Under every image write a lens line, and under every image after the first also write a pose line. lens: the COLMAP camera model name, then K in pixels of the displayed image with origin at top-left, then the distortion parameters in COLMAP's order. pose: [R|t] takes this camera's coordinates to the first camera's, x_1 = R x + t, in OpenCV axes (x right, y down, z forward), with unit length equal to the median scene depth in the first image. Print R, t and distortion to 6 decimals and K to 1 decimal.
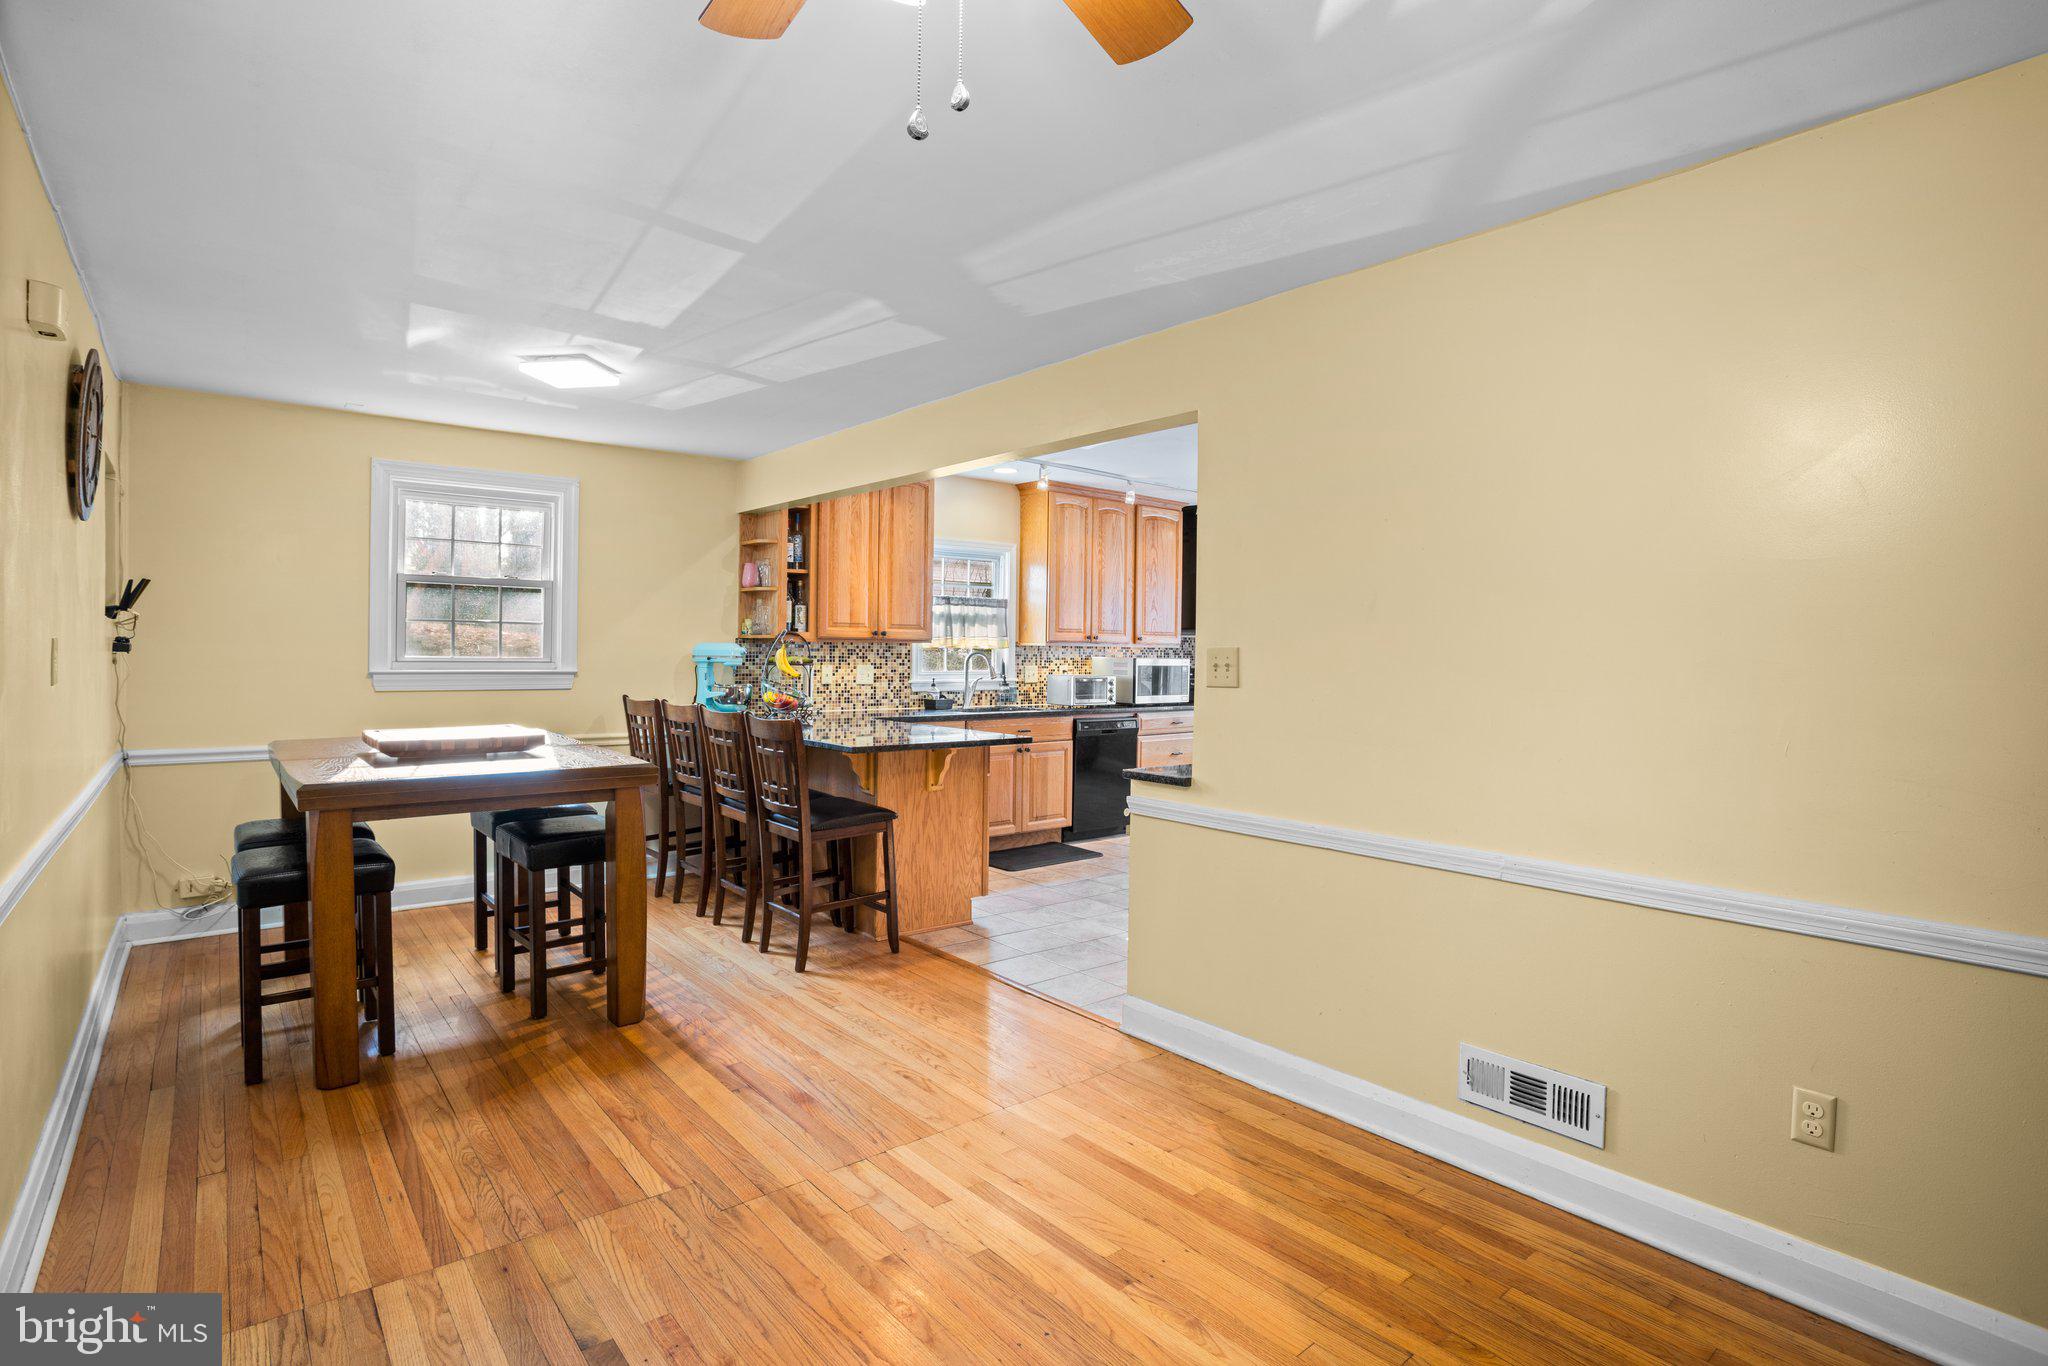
lens RADIAL K [[1018.5, 0, 1016.4], [0, 1018.5, 666.5], [0, 0, 1]] dist [-0.061694, 0.026659]
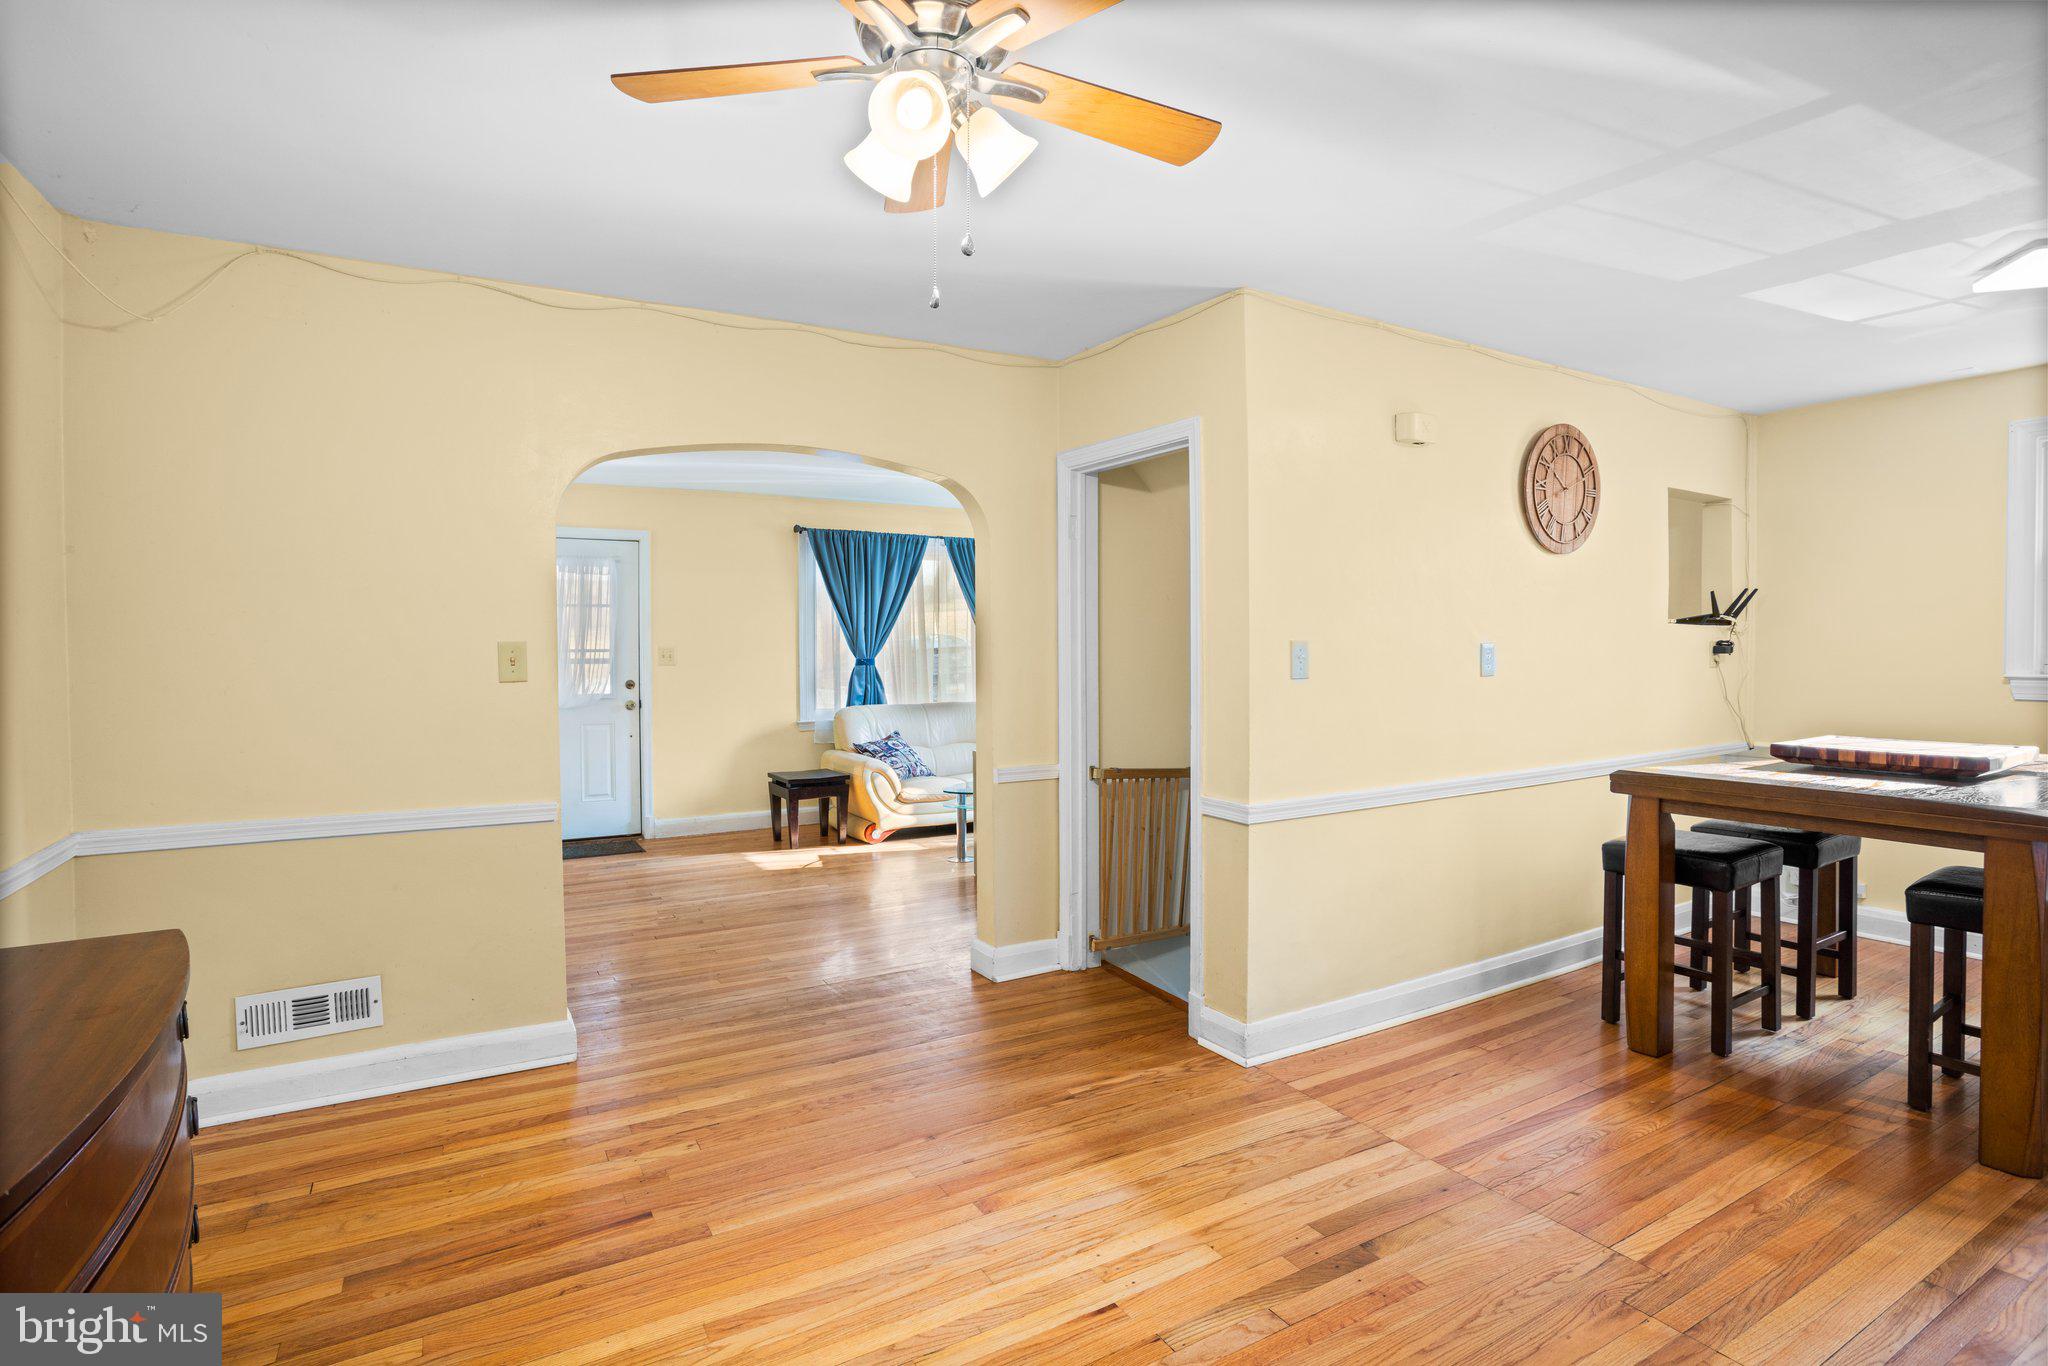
lens RADIAL K [[1018.5, 0, 1016.3], [0, 1018.5, 667.5], [0, 0, 1]] dist [-0.061694, 0.026659]
pose [[-0.174878, 0.005175, -0.984577, 0.251937], [-0.012559, 0.999893, 0.007486, 0.001475], [0.984510, 0.013675, -0.174794, 0.254519]]
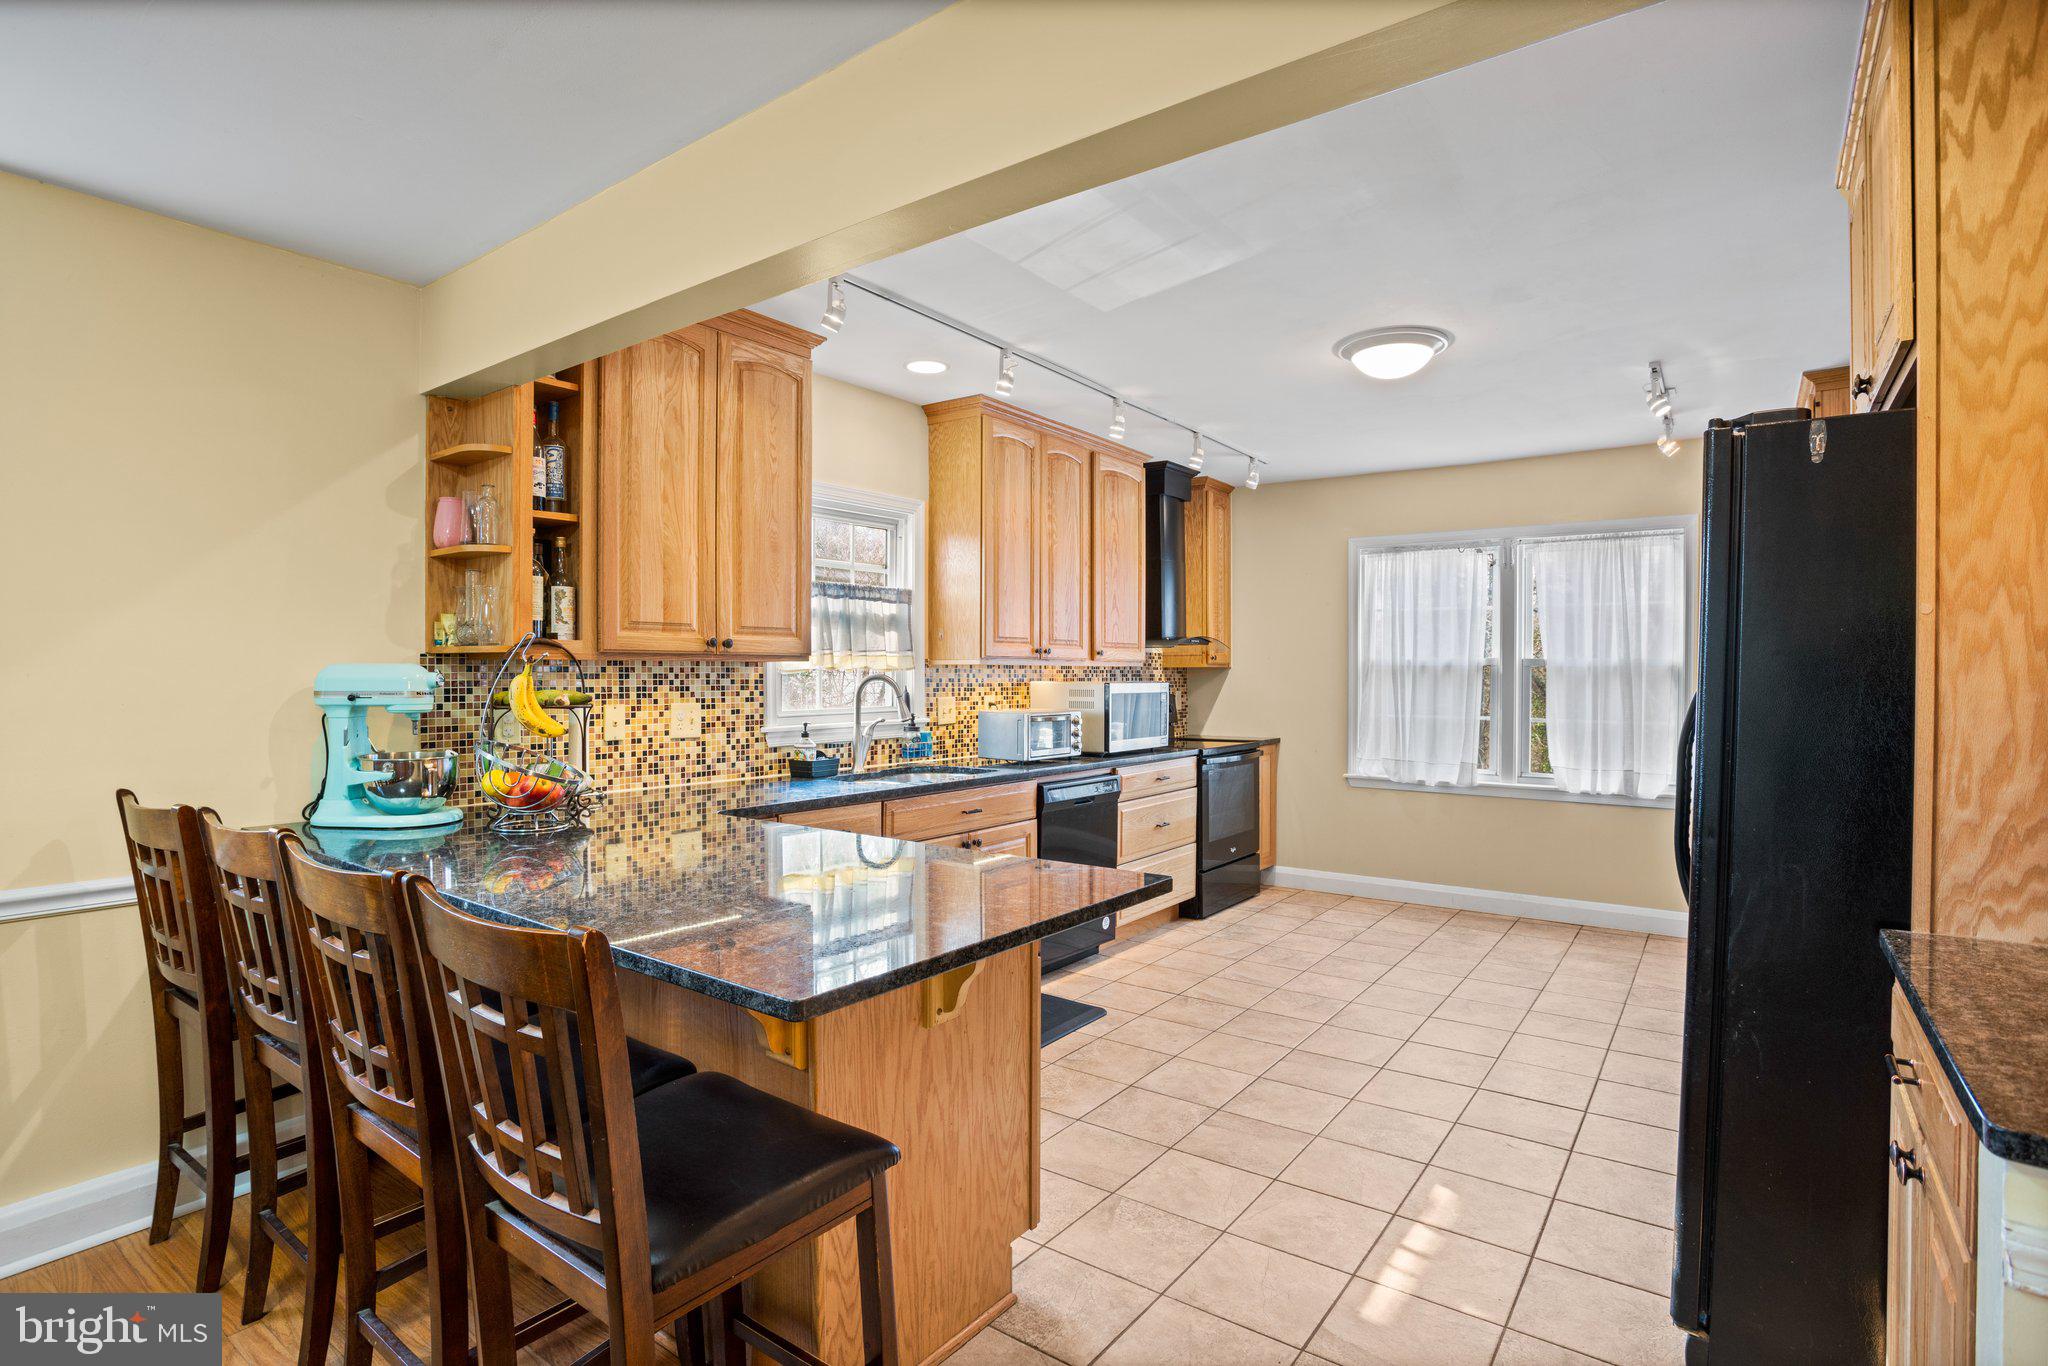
lens RADIAL K [[1018.5, 0, 1020.0], [0, 1018.5, 687.6], [0, 0, 1]] dist [-0.061694, 0.026659]
pose [[0.971104, -0.014943, 0.238187, -0.117218], [0.015292, 0.999883, 0.000383, -0.007806], [-0.238165, 0.003270, 0.971219, 0.487052]]
